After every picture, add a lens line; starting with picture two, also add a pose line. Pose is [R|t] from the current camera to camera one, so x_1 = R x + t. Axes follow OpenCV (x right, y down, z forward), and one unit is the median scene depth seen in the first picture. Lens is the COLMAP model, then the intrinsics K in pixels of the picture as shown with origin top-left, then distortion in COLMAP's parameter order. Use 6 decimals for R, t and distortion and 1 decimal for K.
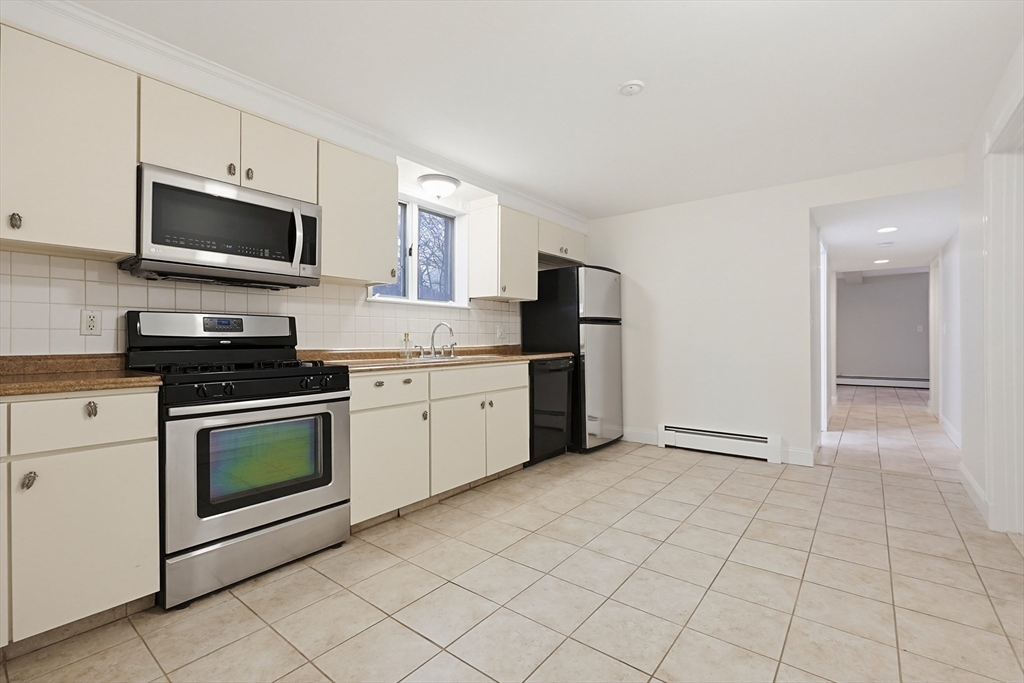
lens RADIAL K [[440.0, 0, 519.0], [0, 440.0, 341.4], [0, 0, 1]] dist [0.000745, -0.000088]
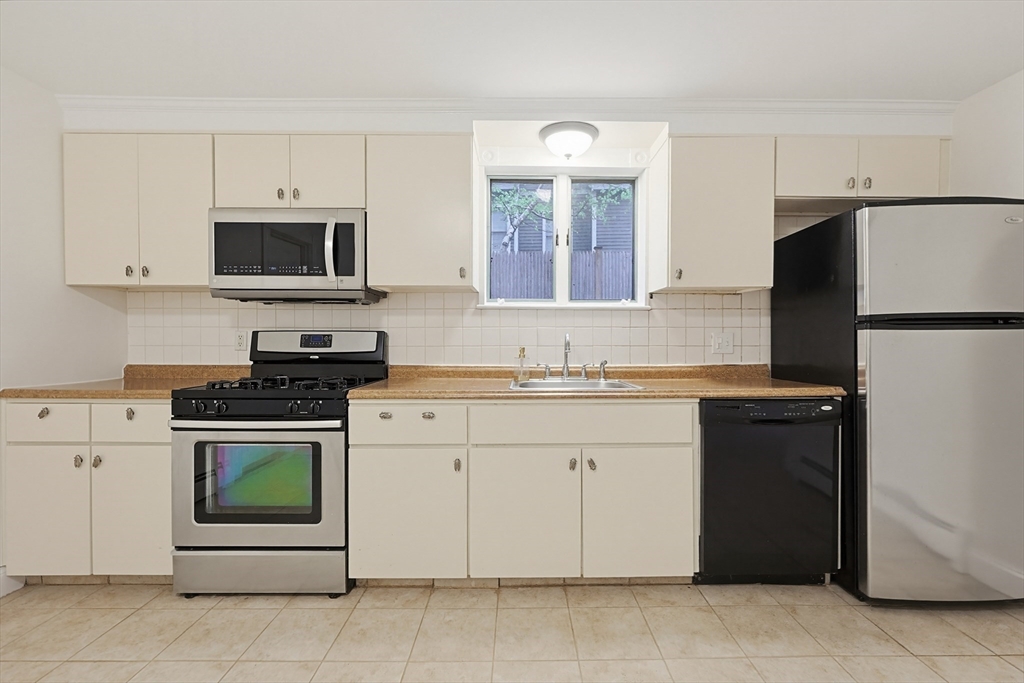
lens RADIAL K [[430.1, 0, 527.3], [0, 430.1, 344.4], [0, 0, 1]] dist [-0.002765, -0.000231]
pose [[0.630926, 0.015583, -0.775686, 0.414483], [-0.007105, 0.999872, 0.014307, -0.042227], [0.775810, -0.003516, 0.630957, 0.652305]]
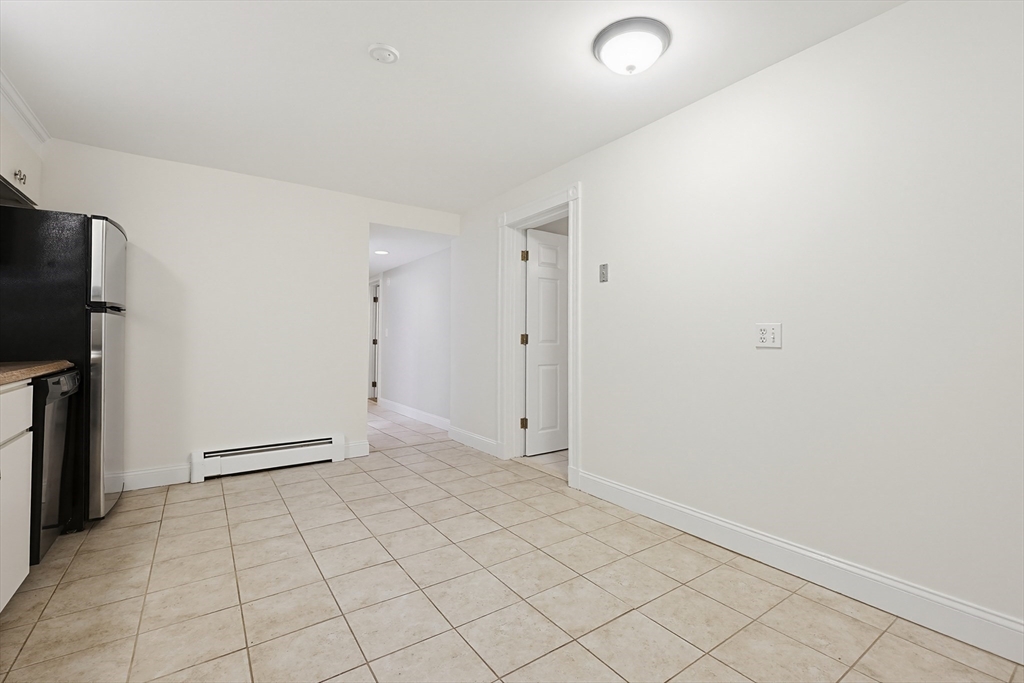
lens RADIAL K [[455.0, 0, 518.2], [0, 455.0, 336.0], [0, 0, 1]] dist [0.001235, -0.000071]
pose [[0.282997, 0.017350, 0.958964, -0.439591], [-0.004581, 0.999849, -0.016738, 0.001123], [-0.959110, 0.000344, 0.283034, 0.406720]]
